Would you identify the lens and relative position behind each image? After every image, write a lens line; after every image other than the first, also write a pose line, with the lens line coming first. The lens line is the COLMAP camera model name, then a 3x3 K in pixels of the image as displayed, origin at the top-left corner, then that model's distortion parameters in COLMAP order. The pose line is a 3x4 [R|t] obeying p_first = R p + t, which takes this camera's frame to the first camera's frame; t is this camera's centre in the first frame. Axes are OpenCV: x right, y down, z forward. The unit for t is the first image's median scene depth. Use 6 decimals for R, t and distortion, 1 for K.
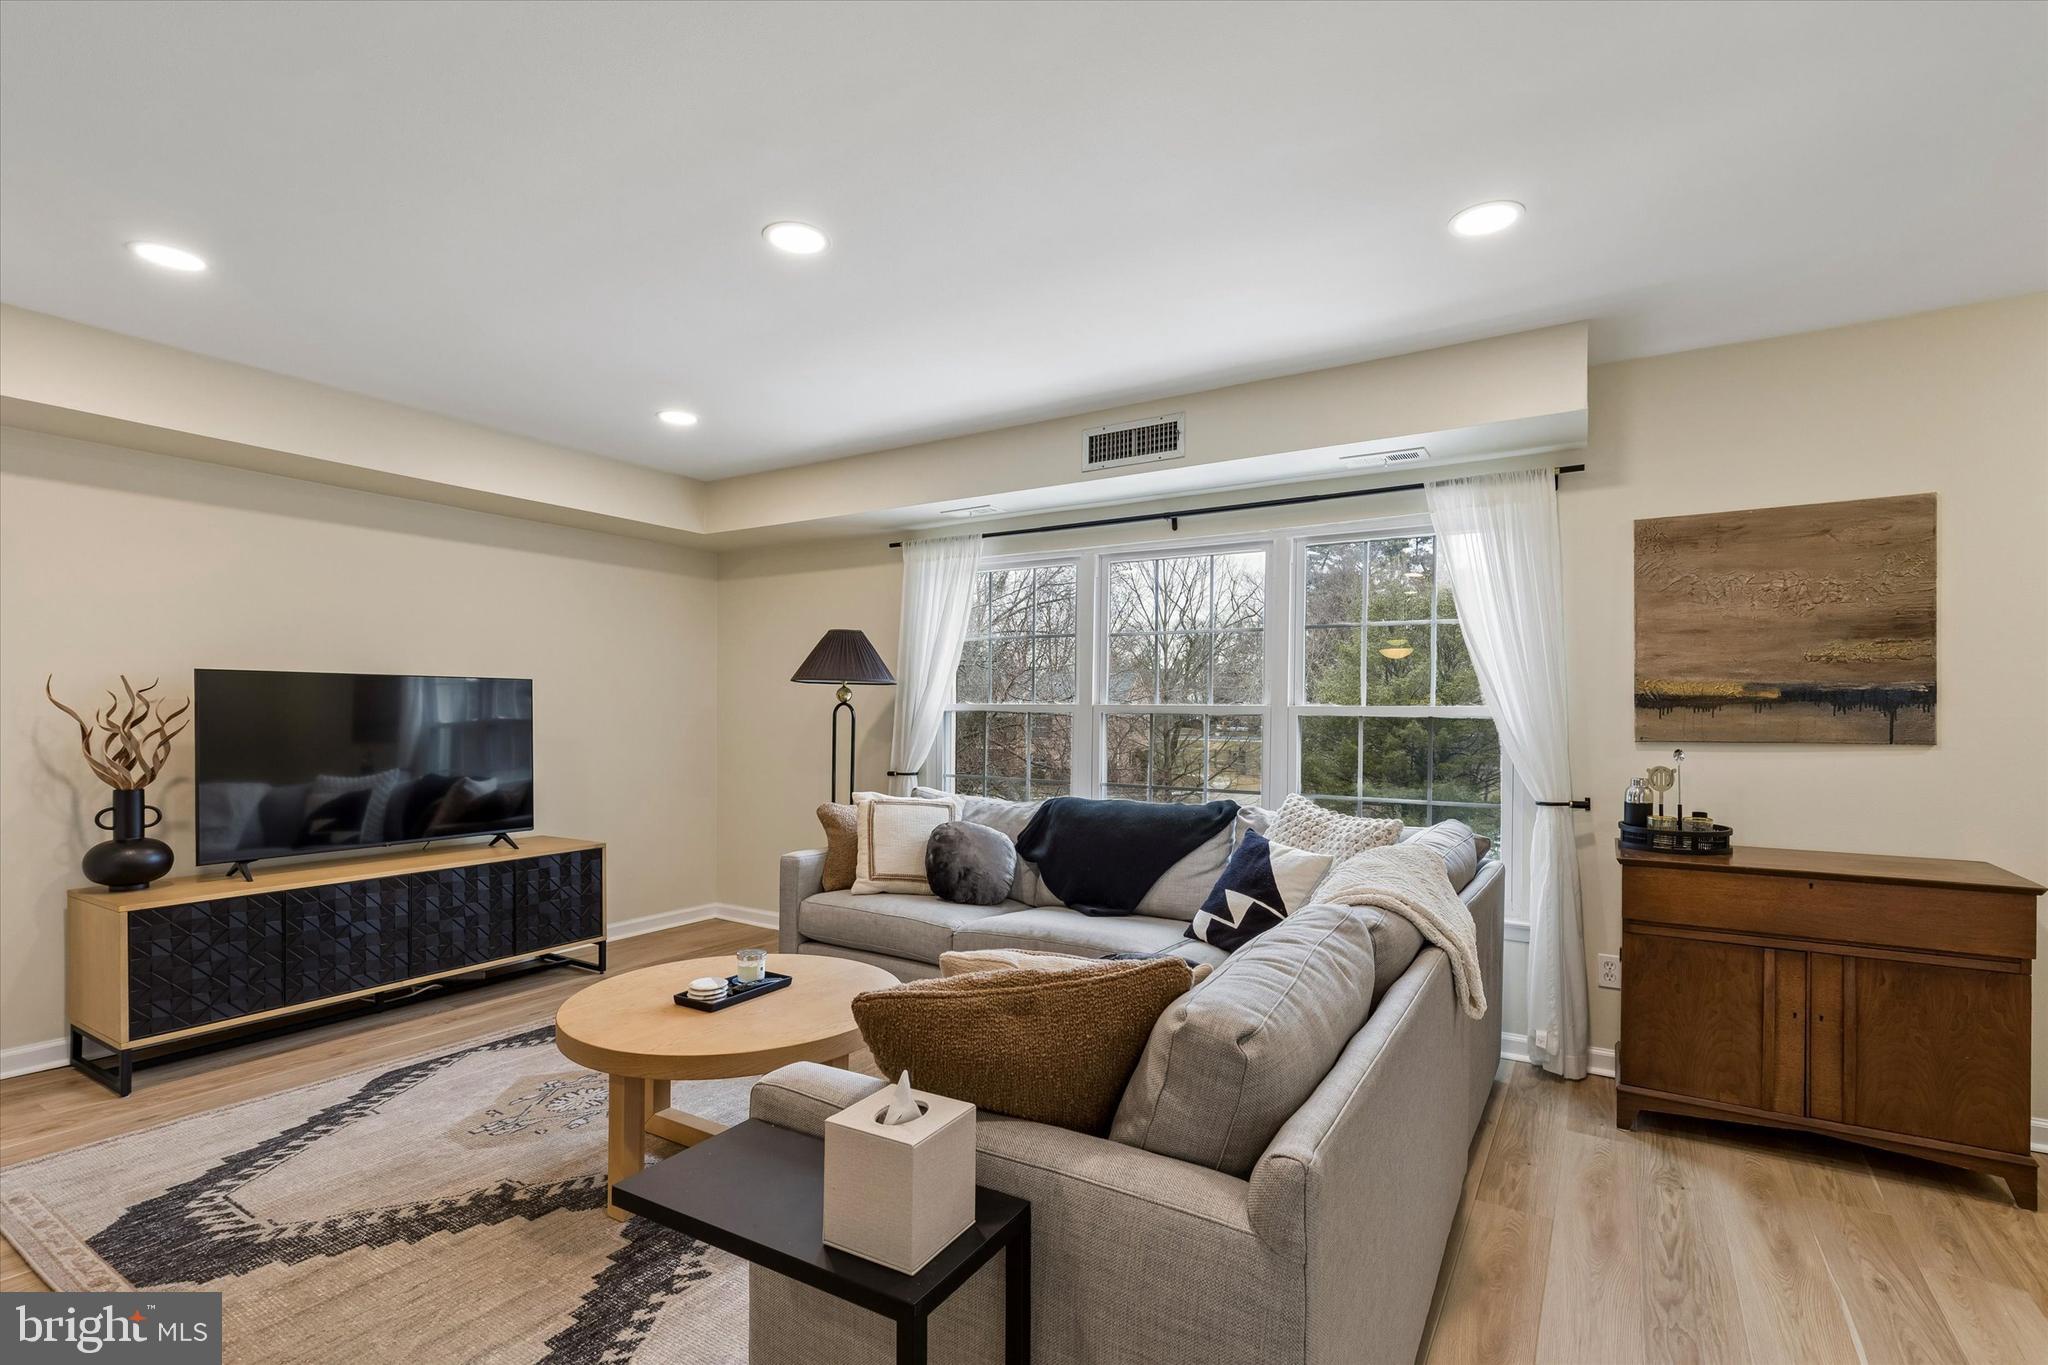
lens RADIAL K [[969.7, 0, 1026.6], [0, 969.7, 719.9], [0, 0, 1]] dist [0.016266, 0.000571]
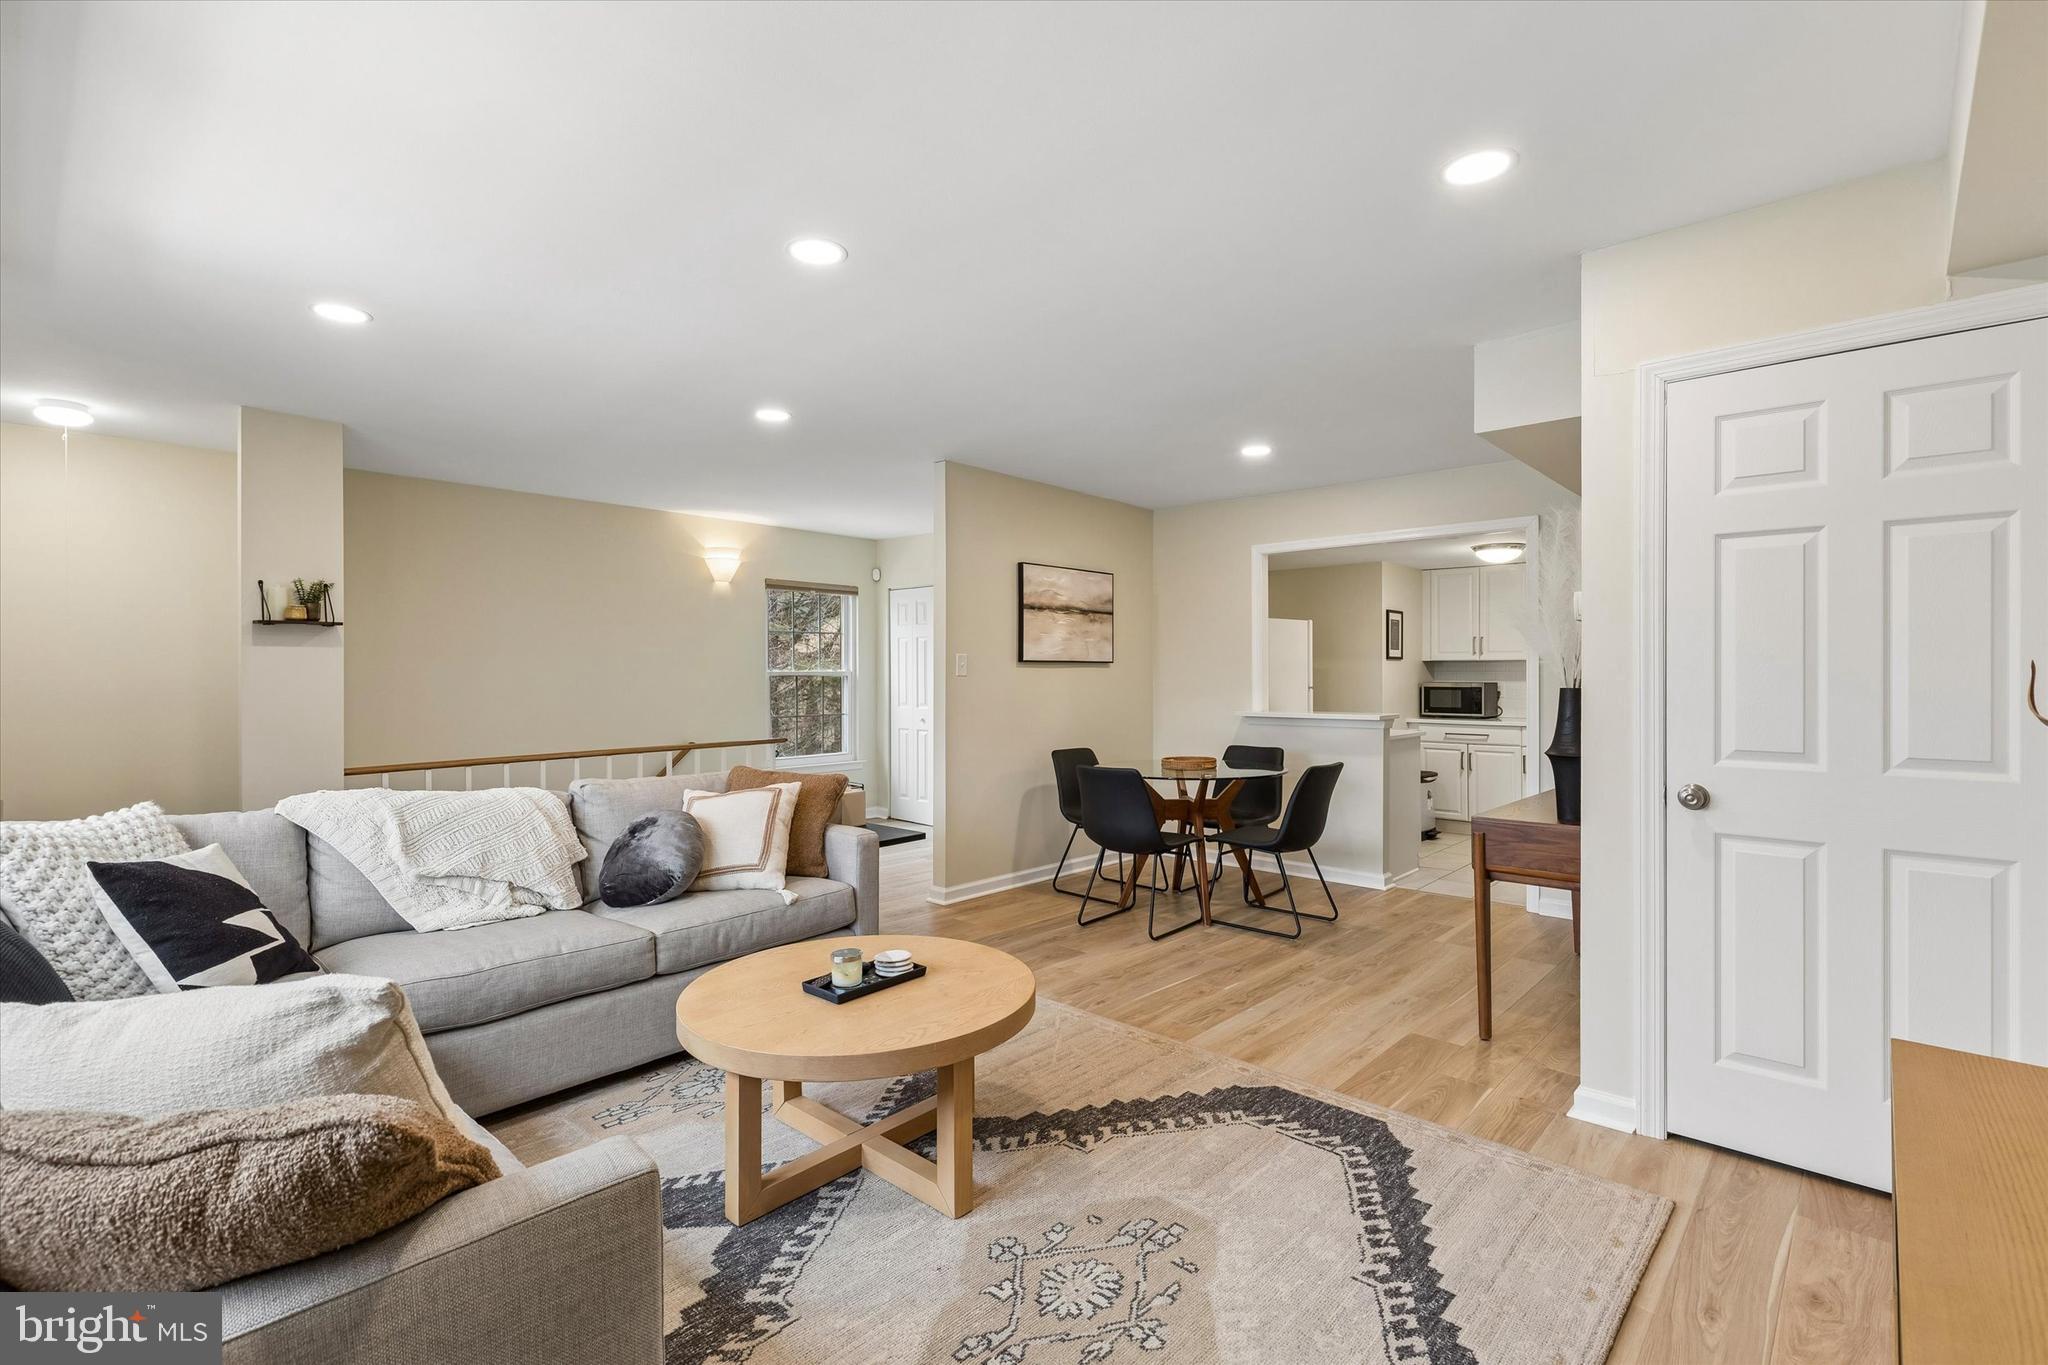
lens RADIAL K [[969.7, 0, 1033.9], [0, 969.7, 677.4], [0, 0, 1]] dist [0.016266, 0.000571]
pose [[-0.983236, -0.003545, 0.182303, -0.667373], [-0.001955, 0.999958, 0.008901, -0.021694], [-0.182327, 0.008395, -0.983202, 2.003609]]
